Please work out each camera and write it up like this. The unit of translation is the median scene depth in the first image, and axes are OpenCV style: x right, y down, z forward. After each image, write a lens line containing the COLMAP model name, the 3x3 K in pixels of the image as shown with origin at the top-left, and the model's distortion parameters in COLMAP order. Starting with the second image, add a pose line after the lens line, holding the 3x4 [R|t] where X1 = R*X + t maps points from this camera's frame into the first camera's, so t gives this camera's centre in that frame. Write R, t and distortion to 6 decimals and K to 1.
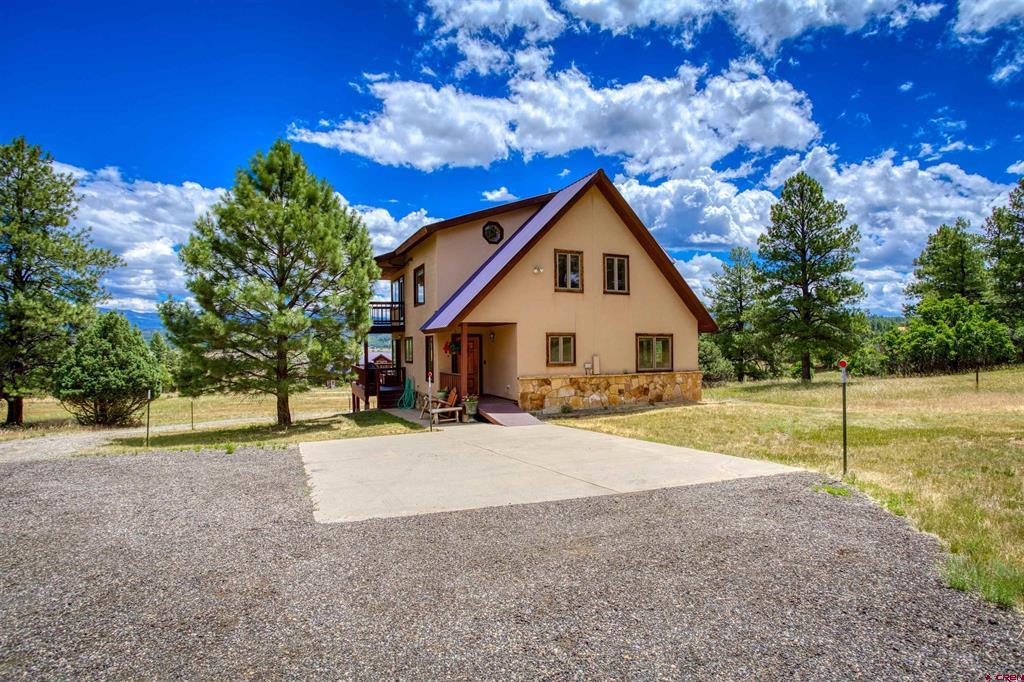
lens RADIAL K [[514.1, 0, 501.9], [0, 514.1, 344.1], [0, 0, 1]] dist [-0.025729, 0.011533]
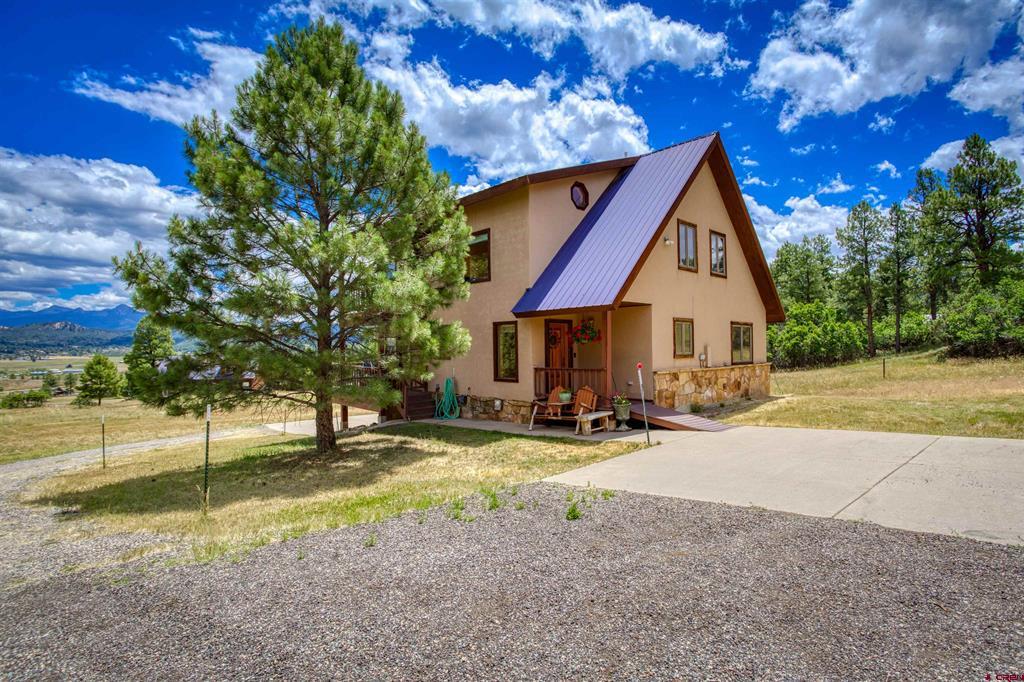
lens RADIAL K [[514.1, 0, 473.2], [0, 514.1, 344.4], [0, 0, 1]] dist [-0.025729, 0.011533]
pose [[0.950861, 0.000357, 0.309619, -0.106883], [0.002264, 0.999965, -0.008108, 0.006158], [-0.309611, 0.008411, 0.950826, 0.069577]]
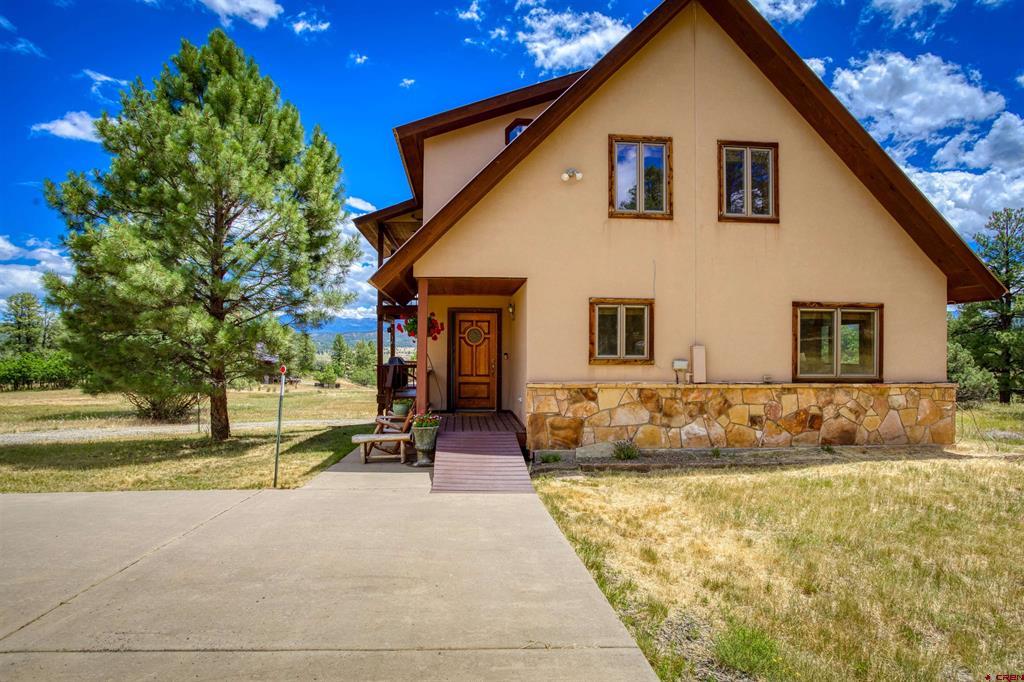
lens RADIAL K [[514.1, 0, 503.2], [0, 514.1, 345.5], [0, 0, 1]] dist [-0.025729, 0.011533]
pose [[0.946051, 0.011244, -0.323821, 0.038153], [-0.013259, 0.999904, -0.004016, 0.006352], [0.323745, 0.008093, 0.946110, 0.109116]]
